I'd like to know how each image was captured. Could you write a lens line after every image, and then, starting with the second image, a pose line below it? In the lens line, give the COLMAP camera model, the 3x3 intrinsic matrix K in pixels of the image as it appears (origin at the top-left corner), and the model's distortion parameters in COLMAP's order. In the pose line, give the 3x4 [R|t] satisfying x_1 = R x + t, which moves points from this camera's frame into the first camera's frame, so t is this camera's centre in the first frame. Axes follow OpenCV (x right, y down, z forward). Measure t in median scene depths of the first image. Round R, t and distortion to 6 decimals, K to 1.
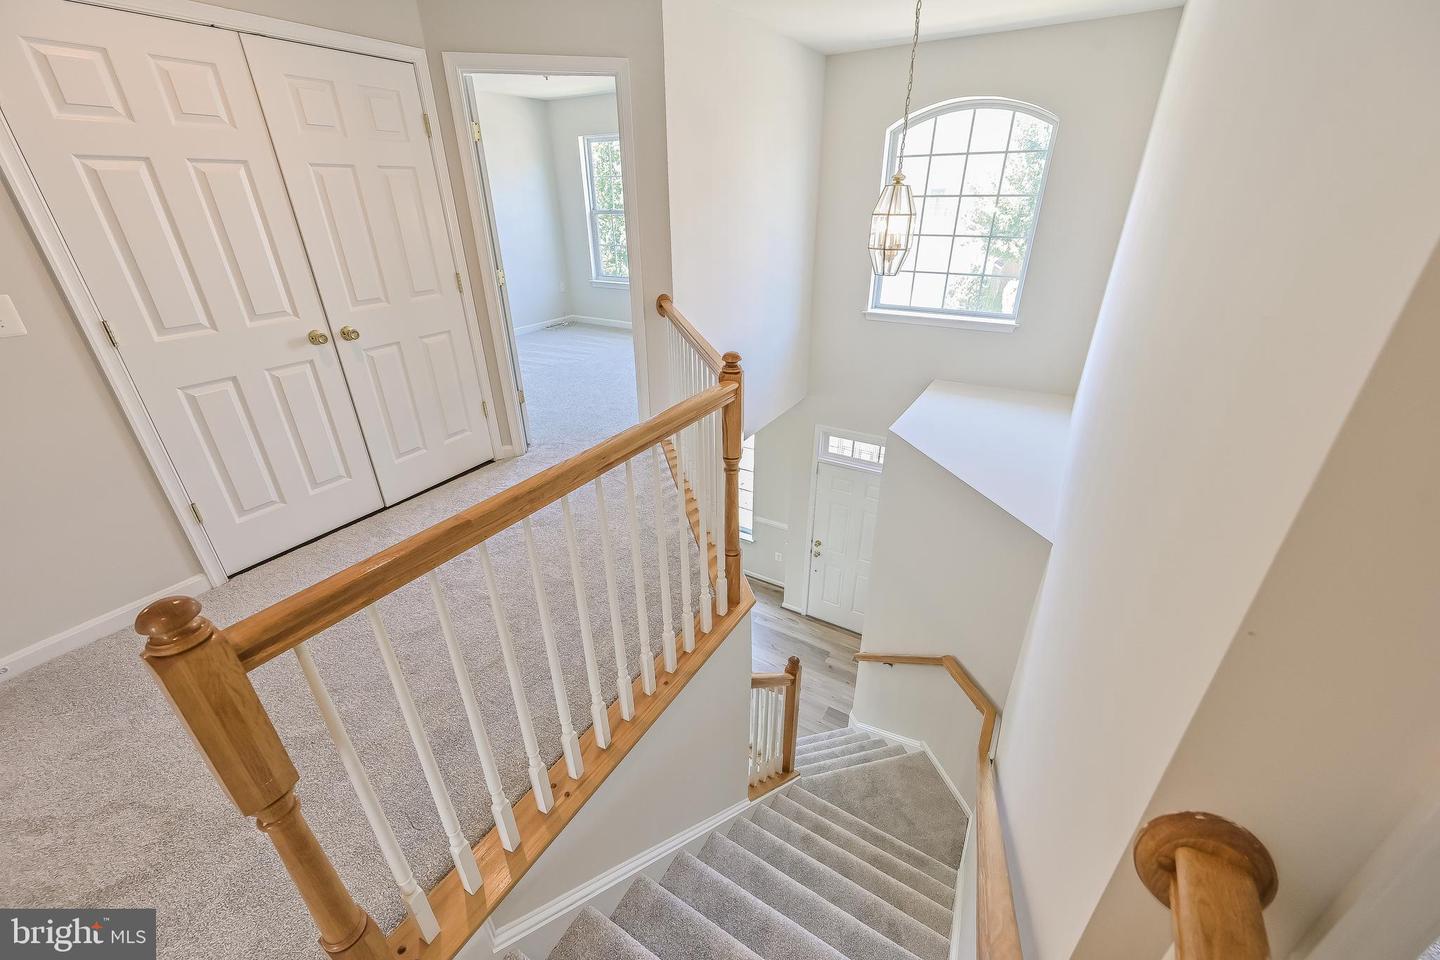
lens RADIAL K [[560.9, 0, 719.3], [0, 560.9, 474.3], [0, 0, 1]] dist [0.002884, 0.000823]
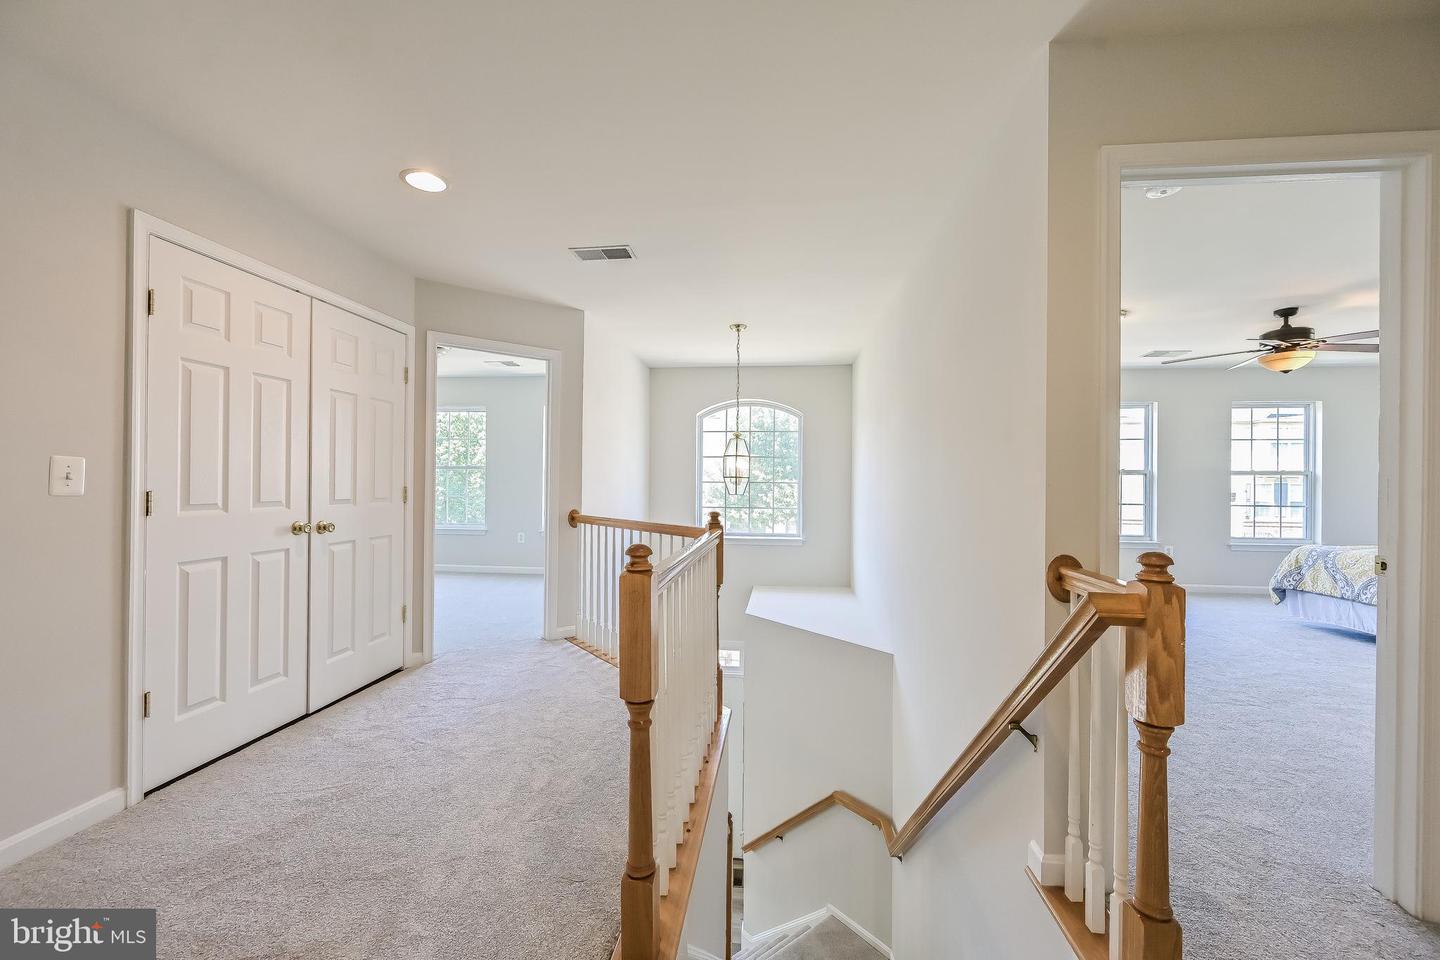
lens RADIAL K [[560.9, 0, 722.2], [0, 560.9, 485.8], [0, 0, 1]] dist [0.002884, 0.000823]
pose [[0.904241, 0.015608, 0.426737, -0.383369], [0.173180, 0.900057, -0.399882, 0.209171], [-0.390329, 0.435492, 0.811166, -0.171032]]
